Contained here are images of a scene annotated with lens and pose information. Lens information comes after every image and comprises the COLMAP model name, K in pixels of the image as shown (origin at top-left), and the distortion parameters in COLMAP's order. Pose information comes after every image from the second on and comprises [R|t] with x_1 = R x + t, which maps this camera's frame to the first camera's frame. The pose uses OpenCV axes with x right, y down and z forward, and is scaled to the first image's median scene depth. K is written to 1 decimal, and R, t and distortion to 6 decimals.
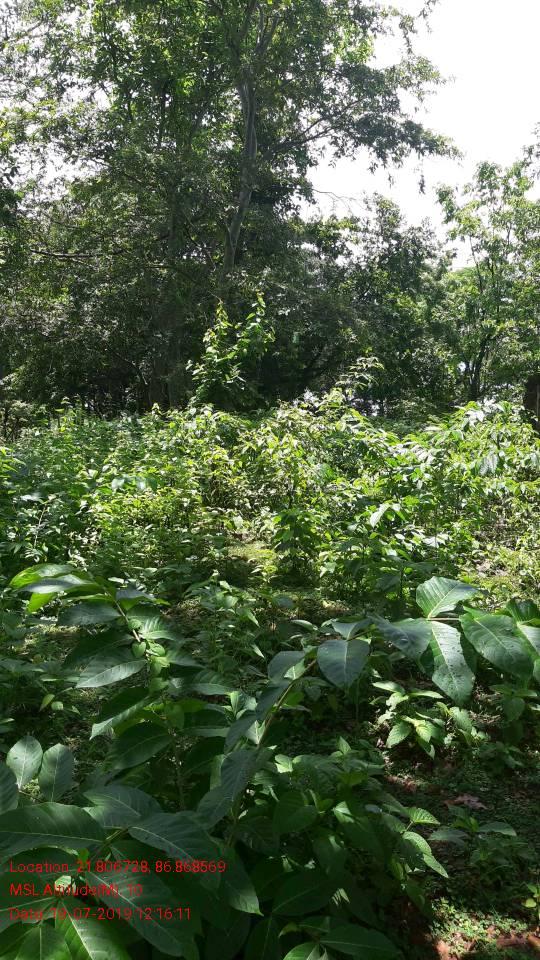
lens RADIAL K [[754.4, 0, 270.0], [0, 754.4, 480.0], [0, 0, 1]] dist [0.091727, -0.187090]
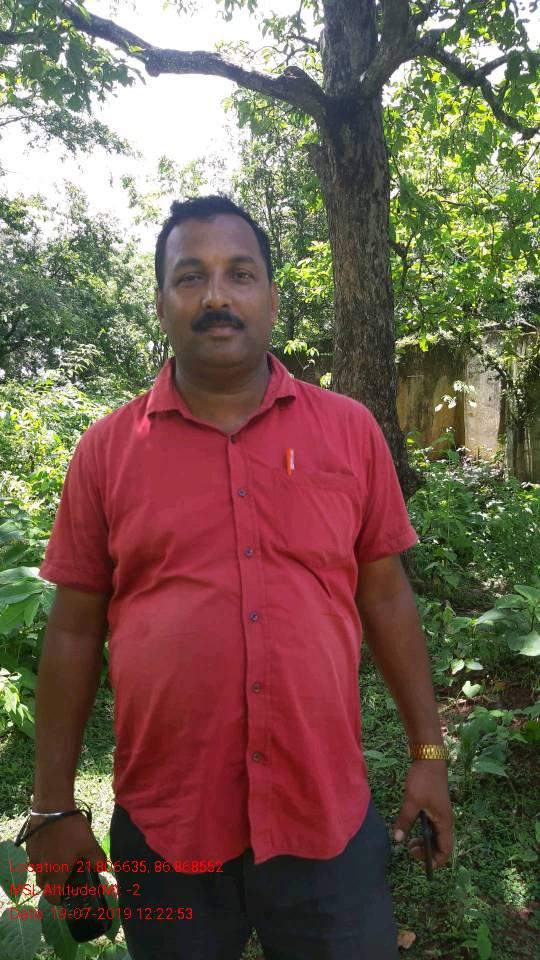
lens RADIAL K [[754.4, 0, 270.0], [0, 754.4, 480.0], [0, 0, 1]] dist [0.091727, -0.187090]
pose [[0.919913, -0.047688, 0.389211, -0.027583], [0.034691, 0.998583, 0.040357, 0.005819], [-0.390584, -0.023623, 0.920264, -0.082451]]
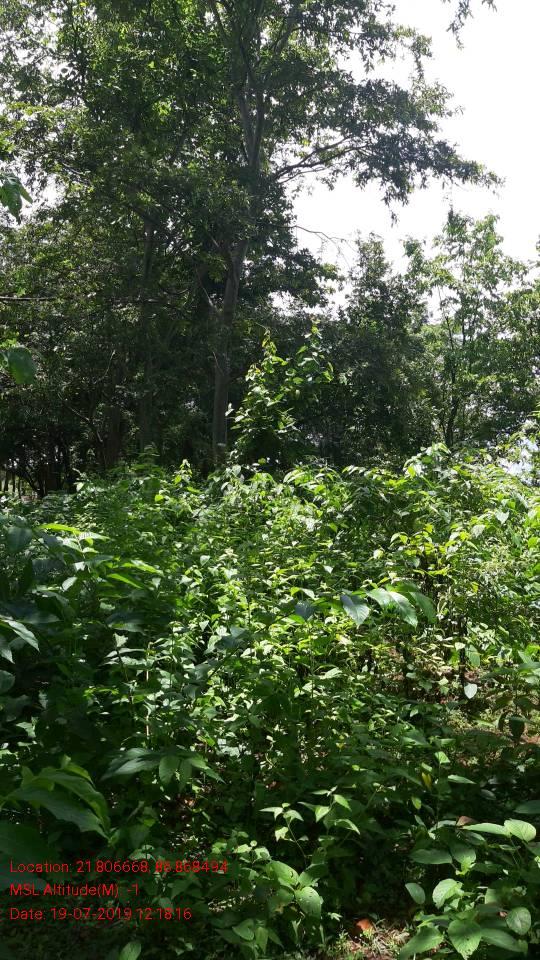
lens RADIAL K [[754.4, 0, 270.0], [0, 754.4, 480.0], [0, 0, 1]] dist [0.091727, -0.187090]
pose [[0.994983, -0.006421, 0.099840, -0.066713], [0.014248, 0.996860, -0.077886, -0.009266], [-0.099026, 0.078918, 0.991950, 0.109664]]
